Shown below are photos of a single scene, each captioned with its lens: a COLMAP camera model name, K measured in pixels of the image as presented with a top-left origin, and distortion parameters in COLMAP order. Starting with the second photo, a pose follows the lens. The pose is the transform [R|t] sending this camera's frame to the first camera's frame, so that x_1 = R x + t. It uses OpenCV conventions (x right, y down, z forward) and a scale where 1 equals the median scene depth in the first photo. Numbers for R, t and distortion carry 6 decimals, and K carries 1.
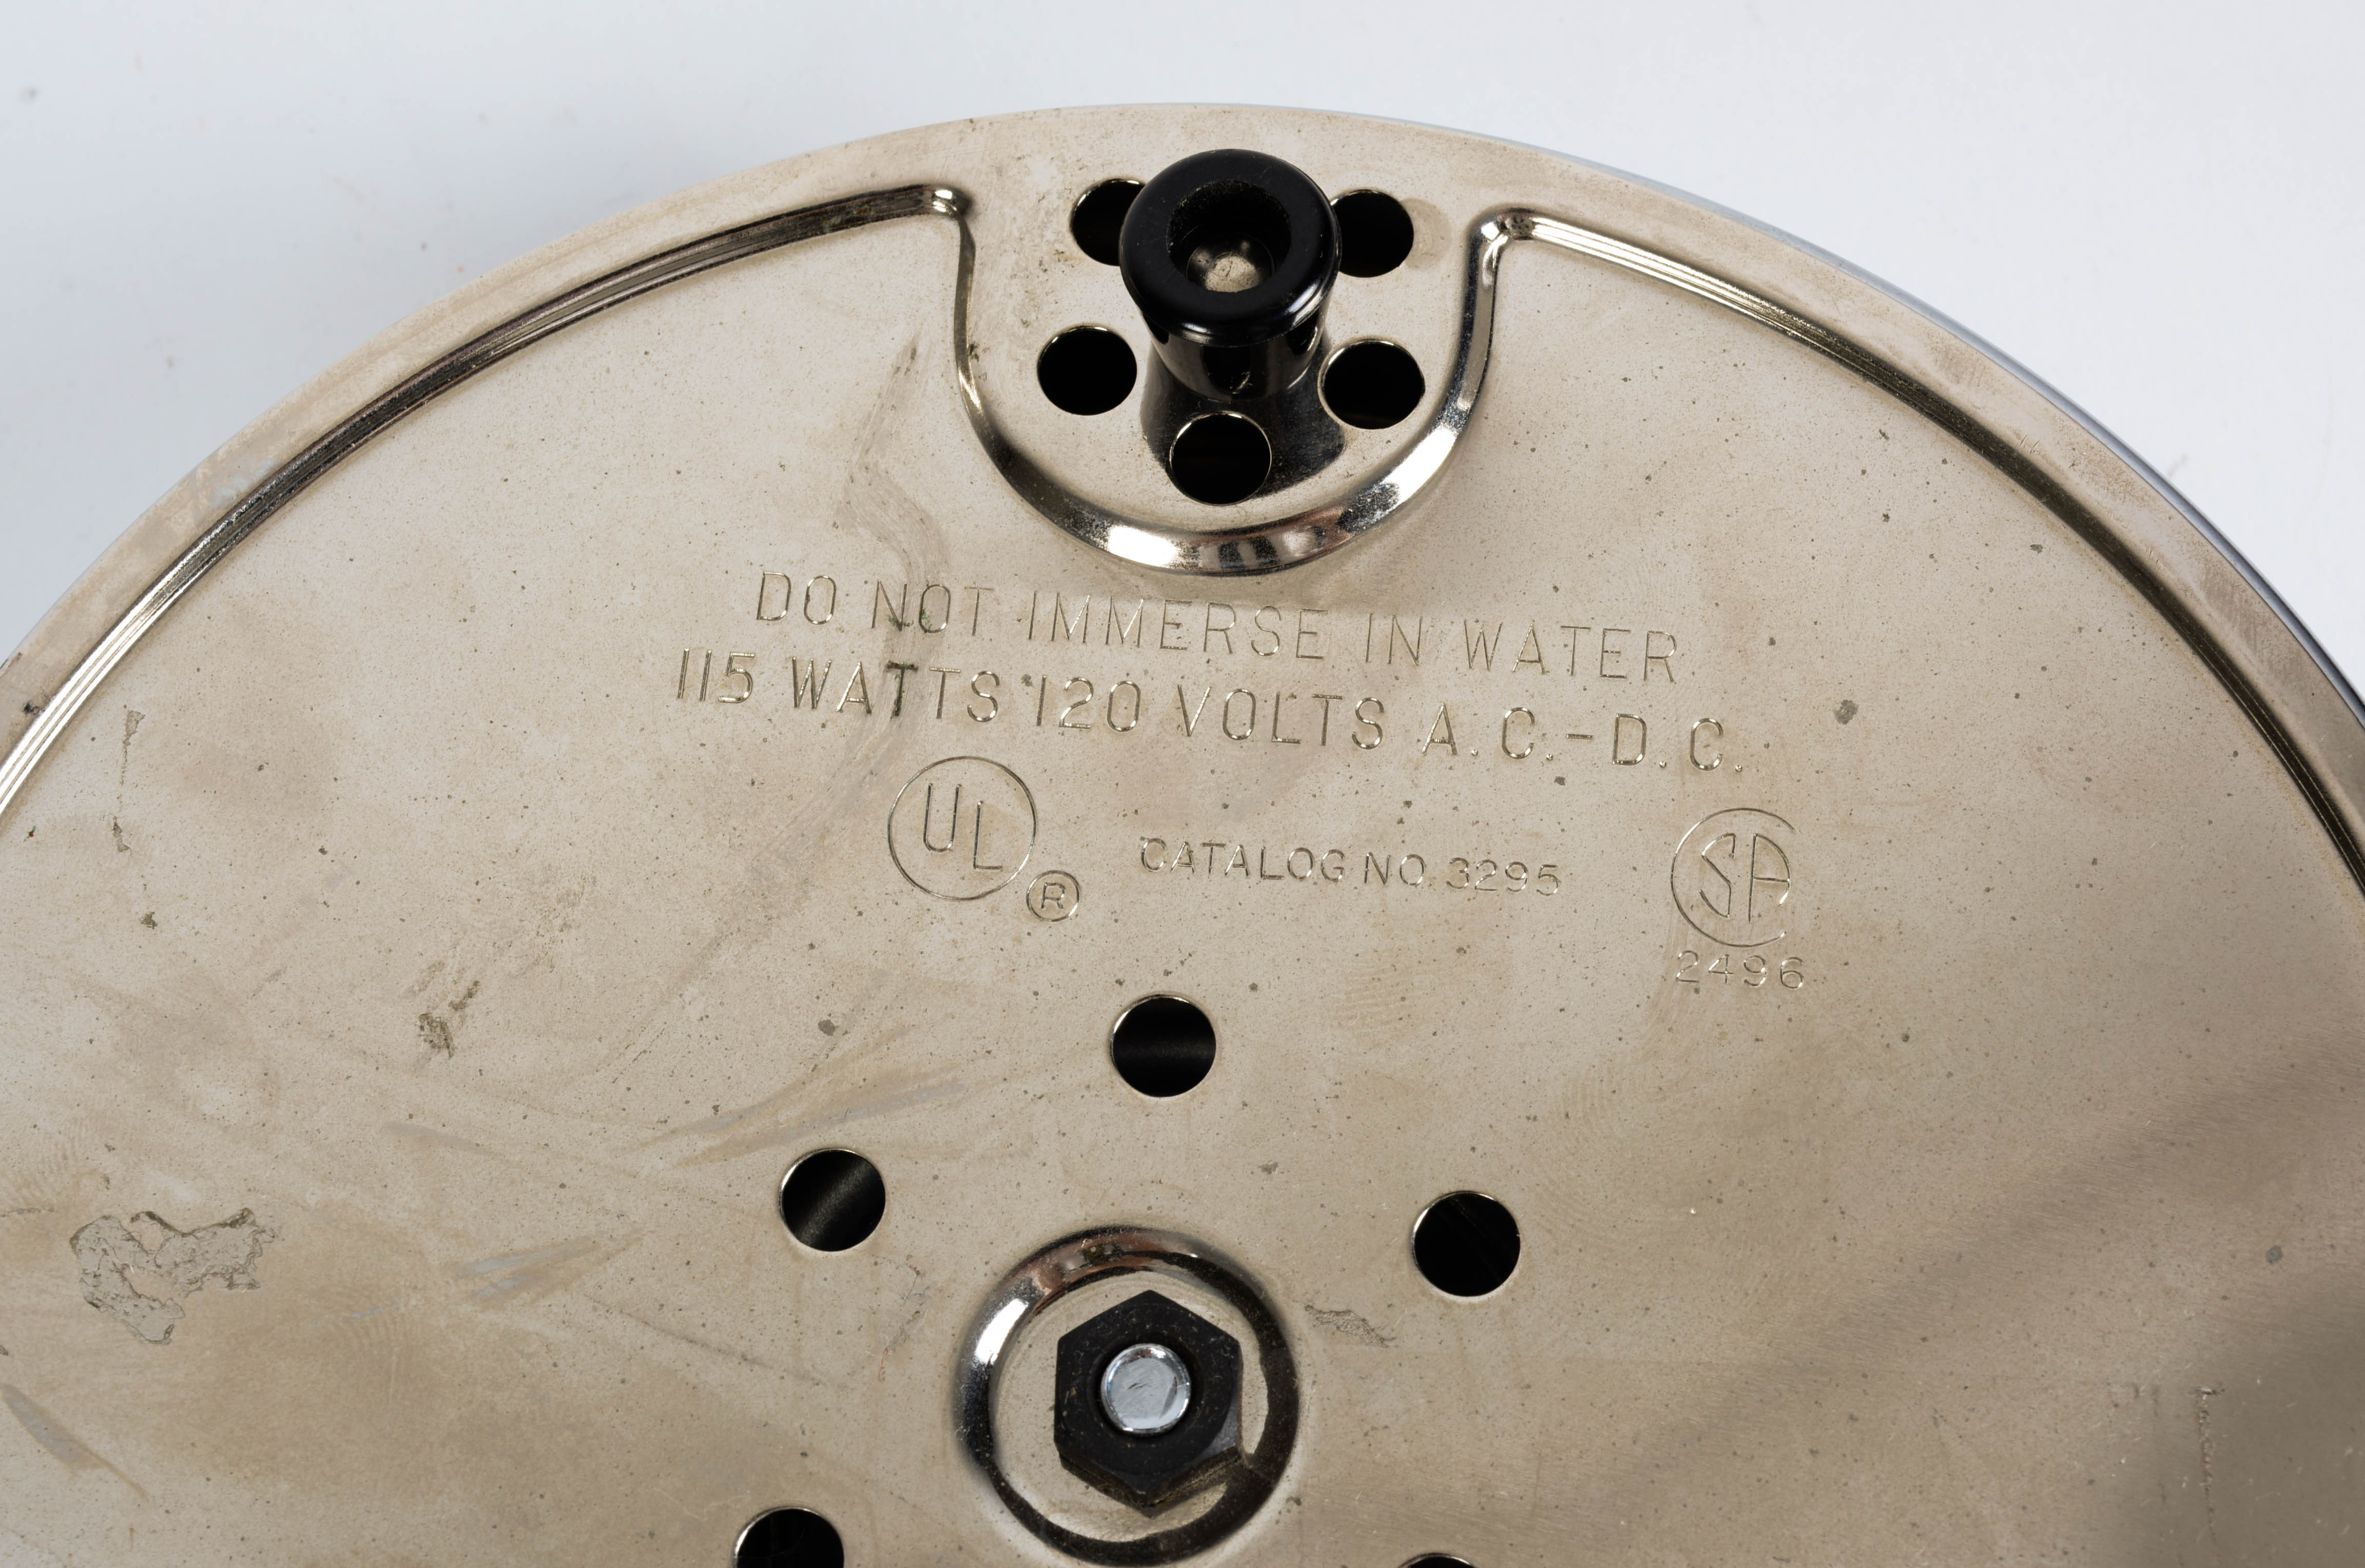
lens RADIAL K [[4318.0, 0, 1175.8], [0, 4318.0, 781.6], [0, 0, 1]] dist [-0.026687, 0.000000]
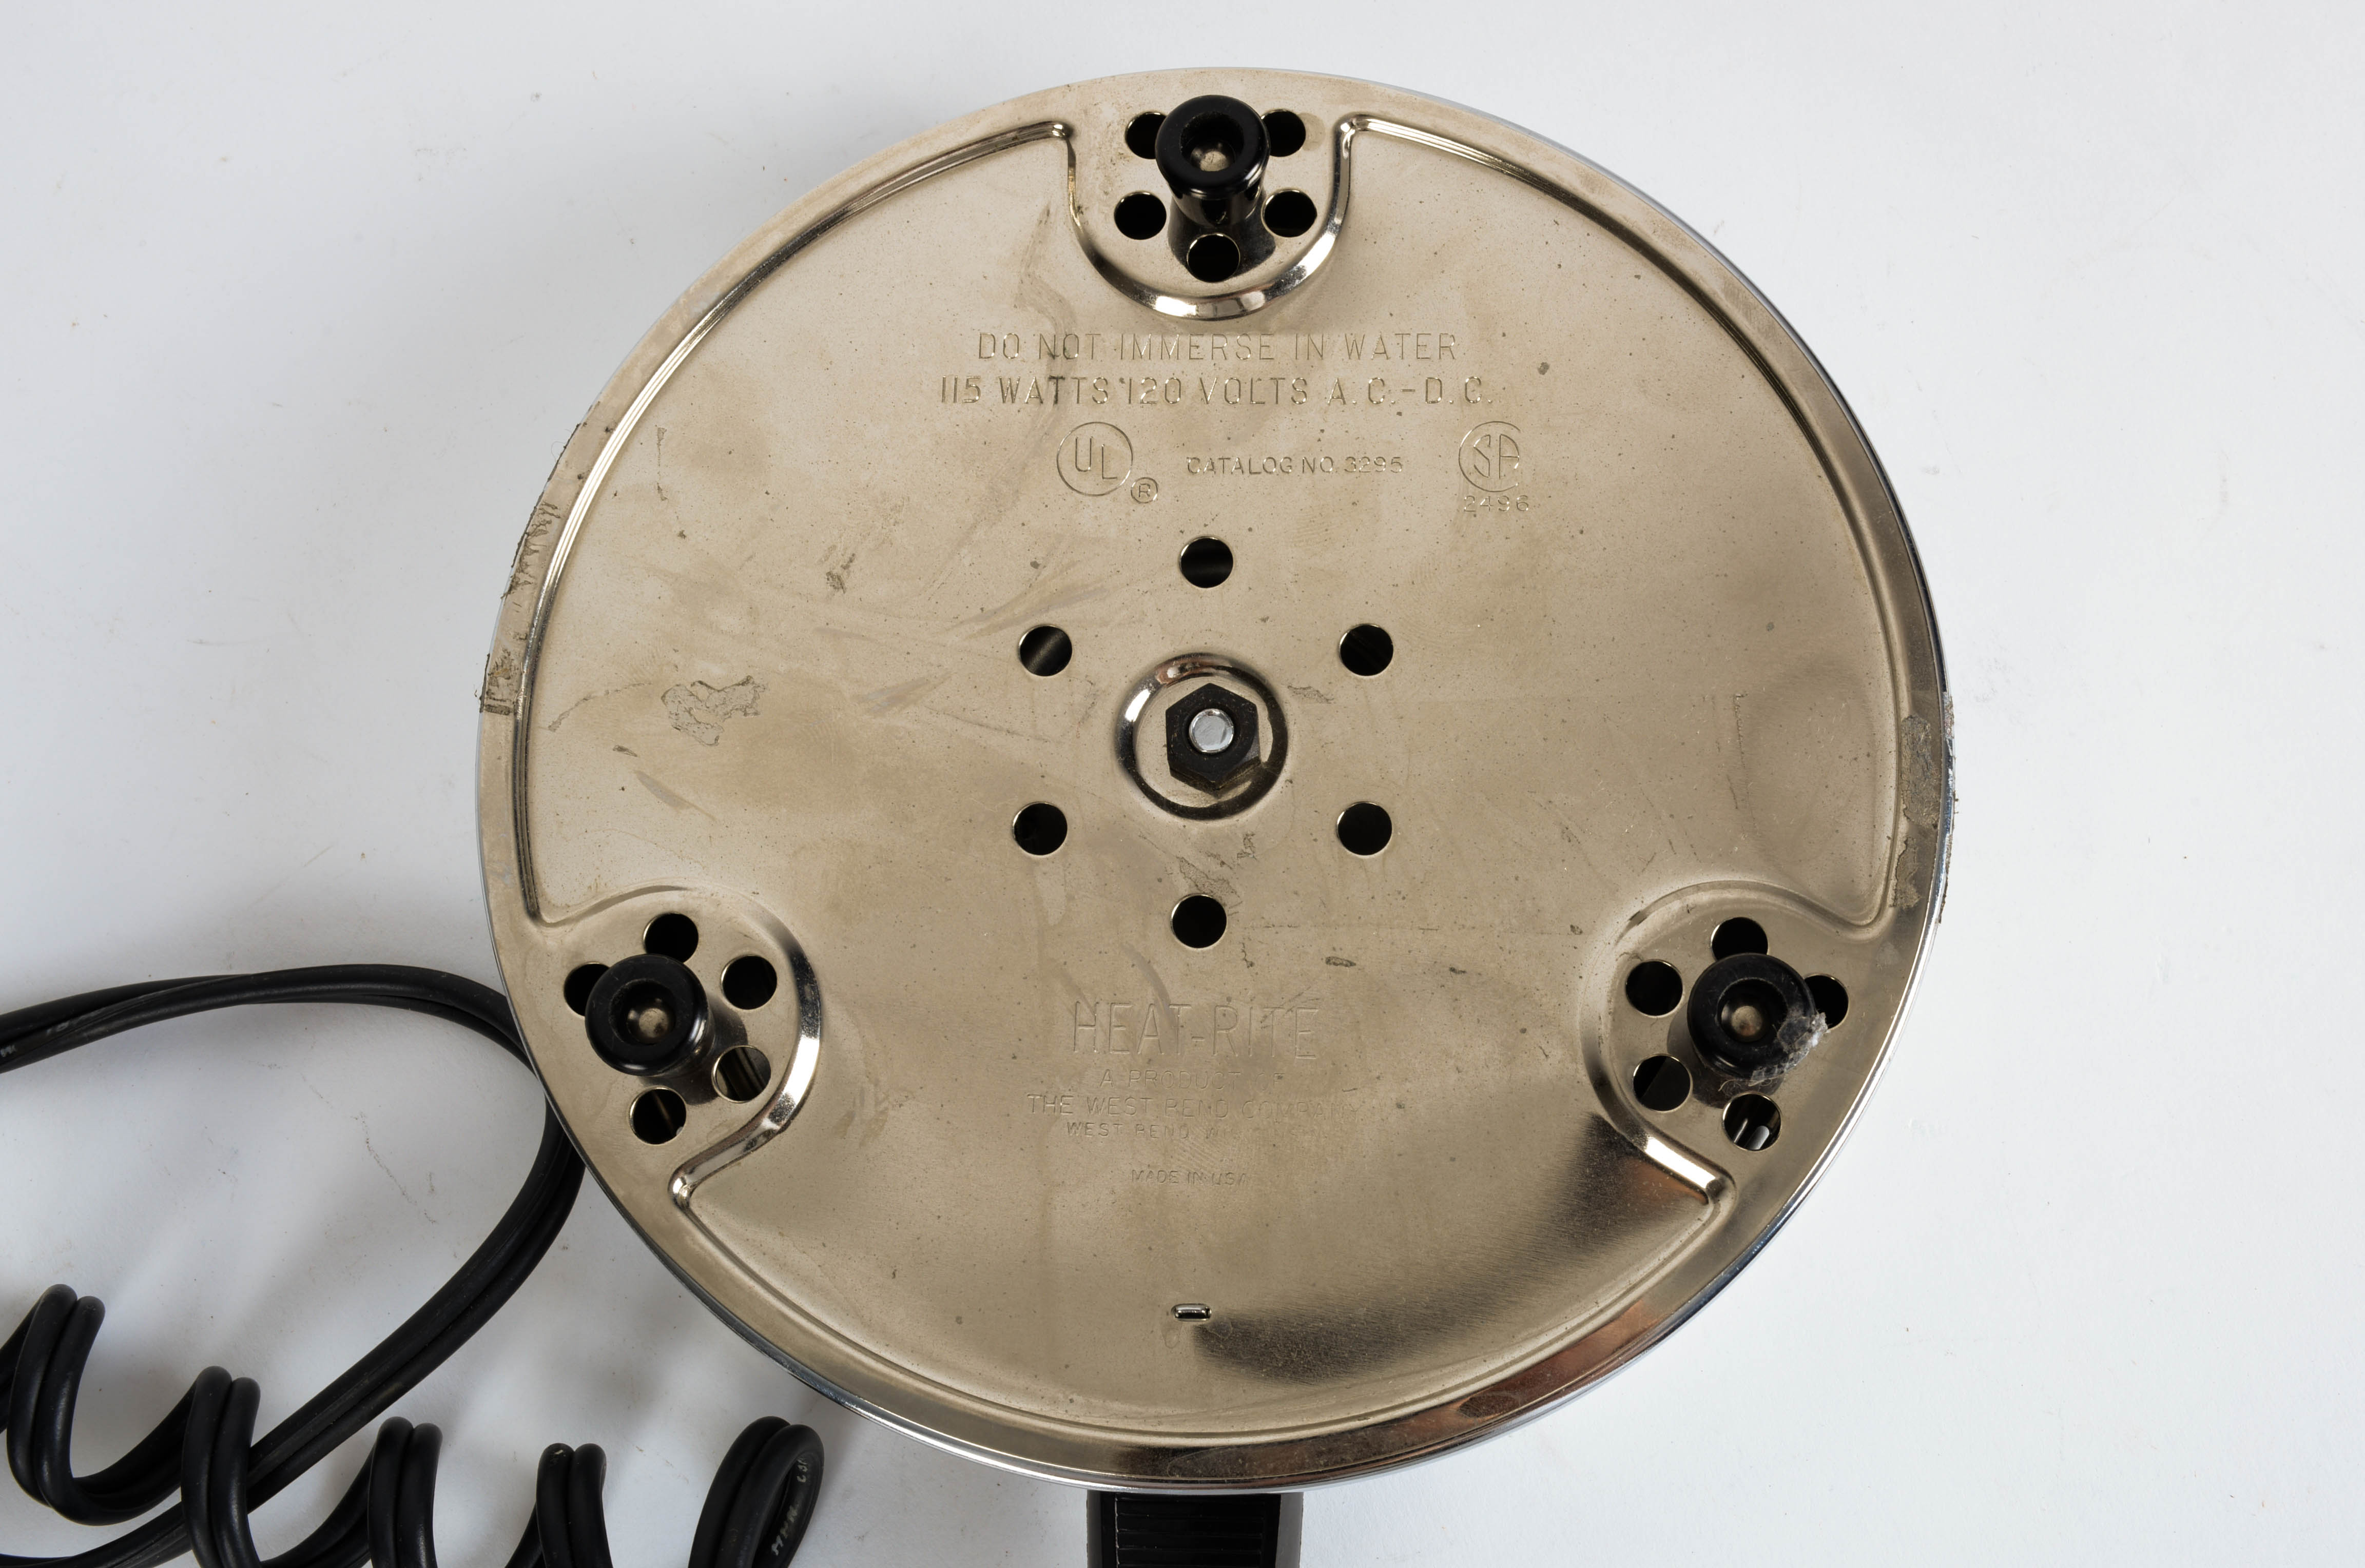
lens RADIAL K [[2854.9, 0, 1196.4], [0, 2854.9, 796.4], [0, 0, 1]] dist [-0.006701, 0.000000]
pose [[0.997558, -0.068764, 0.012252, -0.030207], [0.066922, 0.991197, 0.114240, 0.017749], [-0.020000, -0.113141, 0.993378, -0.299601]]
